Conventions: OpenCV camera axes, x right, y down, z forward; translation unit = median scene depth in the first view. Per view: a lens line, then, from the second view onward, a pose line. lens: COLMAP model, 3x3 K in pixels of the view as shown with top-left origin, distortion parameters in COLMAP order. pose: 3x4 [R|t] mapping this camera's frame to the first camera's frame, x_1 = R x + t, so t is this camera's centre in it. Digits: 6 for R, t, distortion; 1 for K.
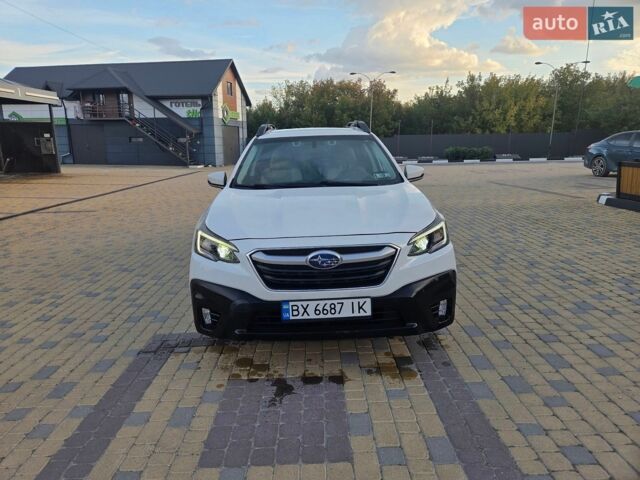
lens RADIAL K [[425.8, 0, 312.1], [0, 425.8, 238.9], [0, 0, 1]] dist [0.081208, -0.070215]
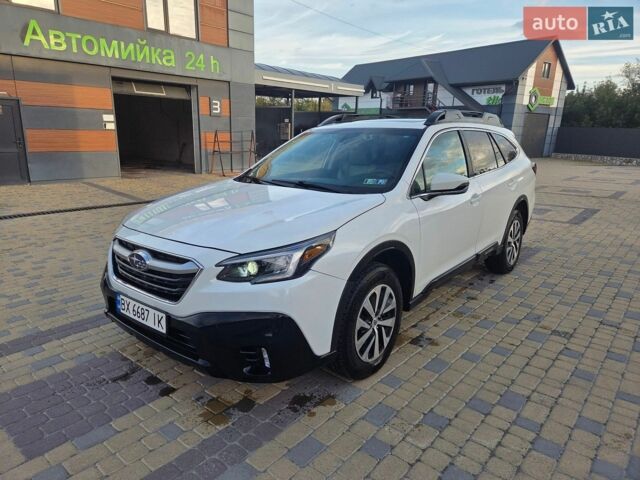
lens RADIAL K [[425.8, 0, 314.6], [0, 425.8, 240.8], [0, 0, 1]] dist [0.081208, -0.070215]
pose [[0.757922, 0.190507, -0.623908, 0.523354], [-0.172032, 0.980922, 0.090536, -0.083844], [0.629253, 0.038713, 0.776235, 0.293755]]
